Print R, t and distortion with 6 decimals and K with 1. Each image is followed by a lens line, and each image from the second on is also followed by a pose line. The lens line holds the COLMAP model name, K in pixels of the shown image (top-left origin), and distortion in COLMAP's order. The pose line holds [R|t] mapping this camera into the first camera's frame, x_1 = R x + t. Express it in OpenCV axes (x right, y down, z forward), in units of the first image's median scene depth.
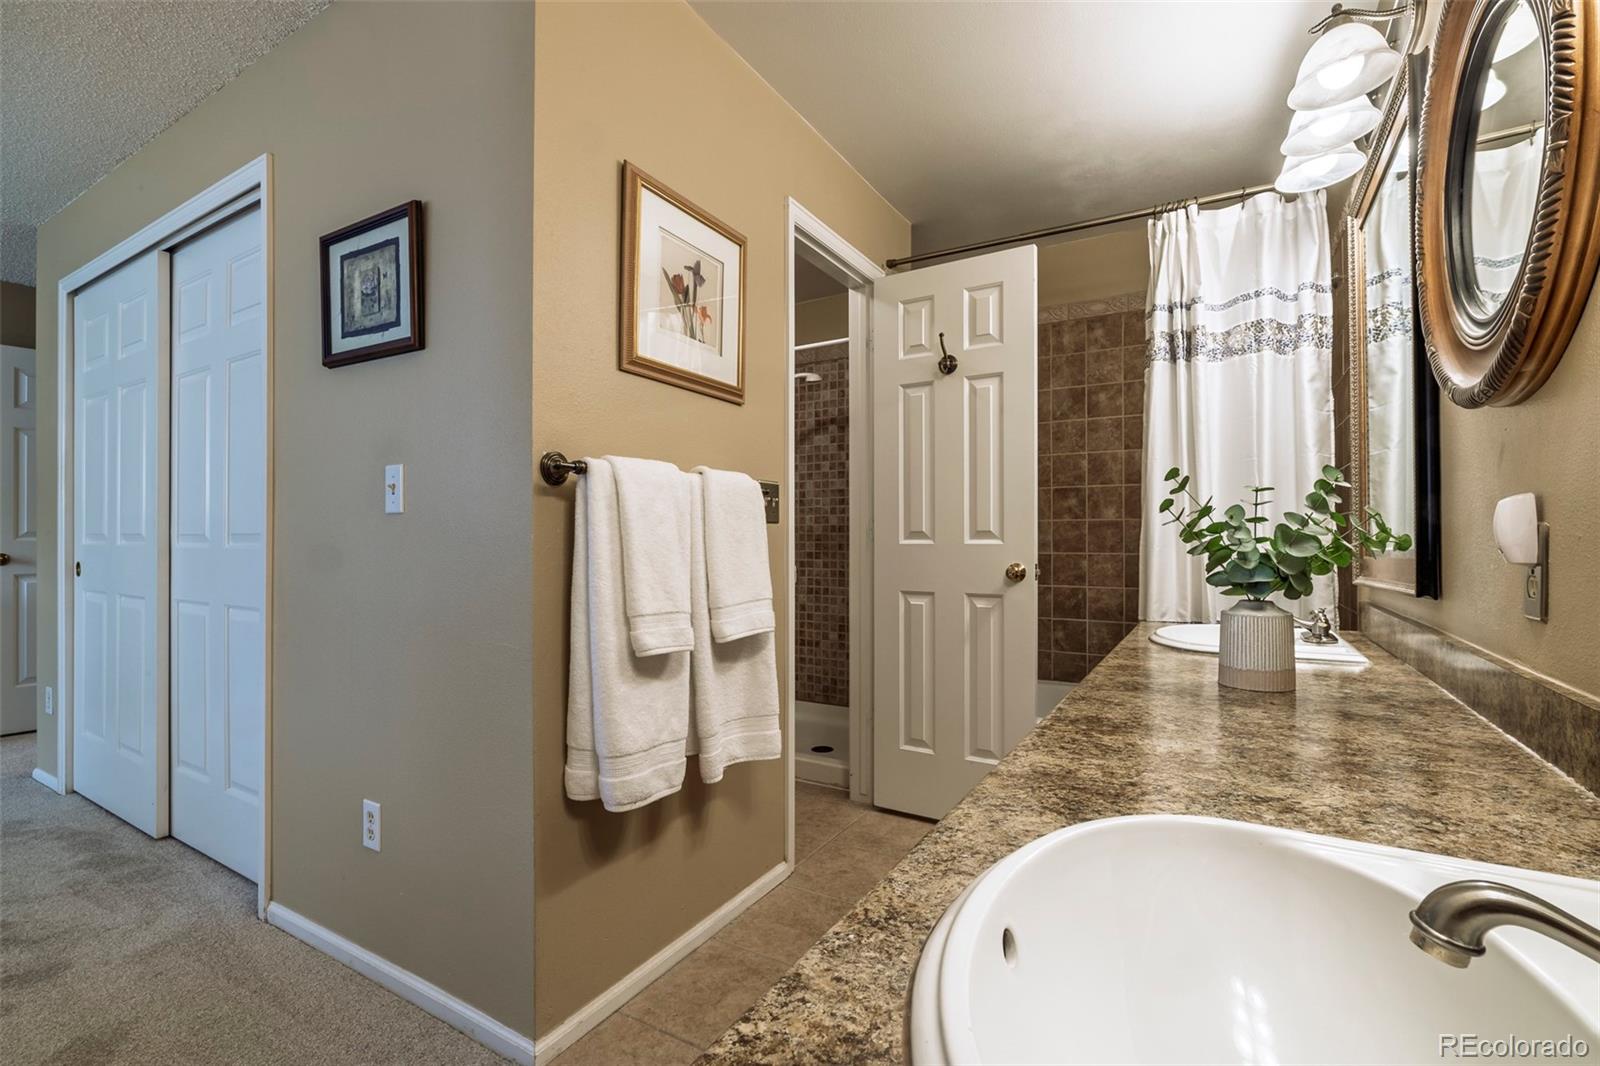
lens RADIAL K [[715.9, 0, 800.0], [0, 715.9, 533.0], [0, 0, 1]] dist [0.001960, -0.000186]
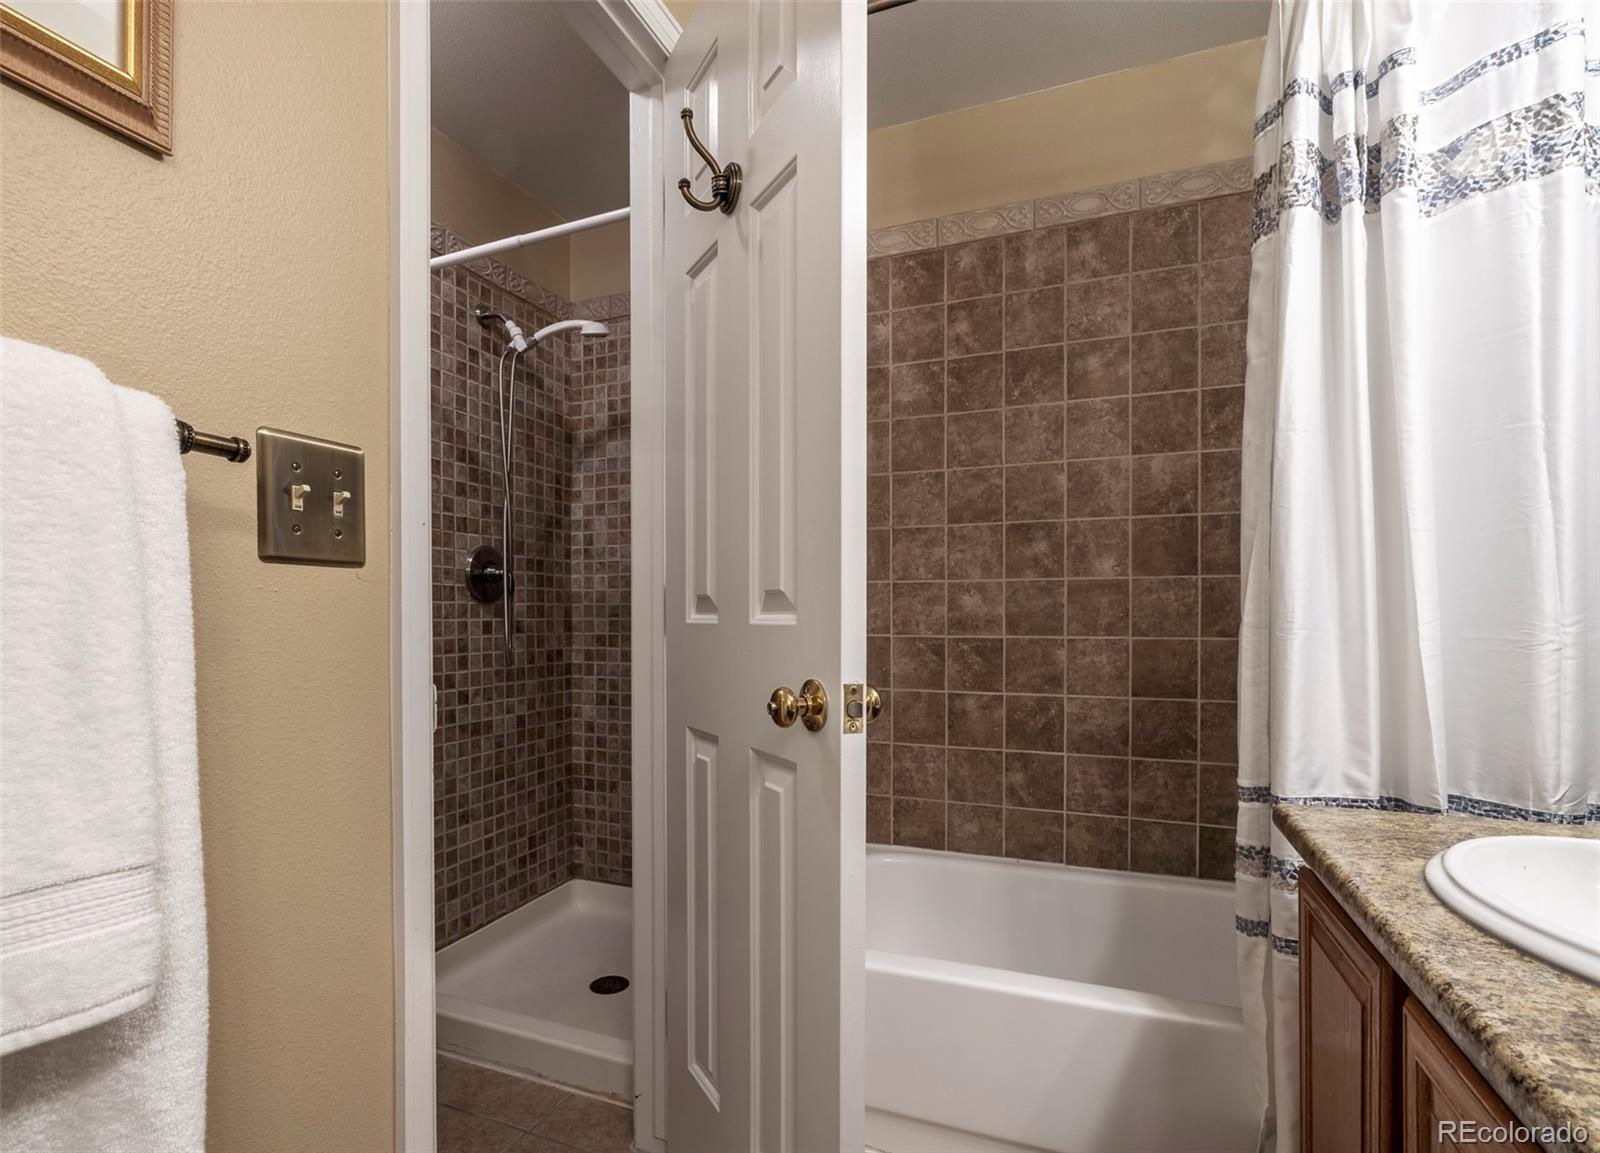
lens RADIAL K [[792.2, 0, 760.7], [0, 792.2, 623.7], [0, 0, 1]] dist [-0.003853, 0.000901]
pose [[0.991380, -0.004071, 0.130952, 0.100684], [0.001342, 0.999780, 0.020918, 0.005336], [-0.131008, -0.020562, 0.991168, 0.536334]]
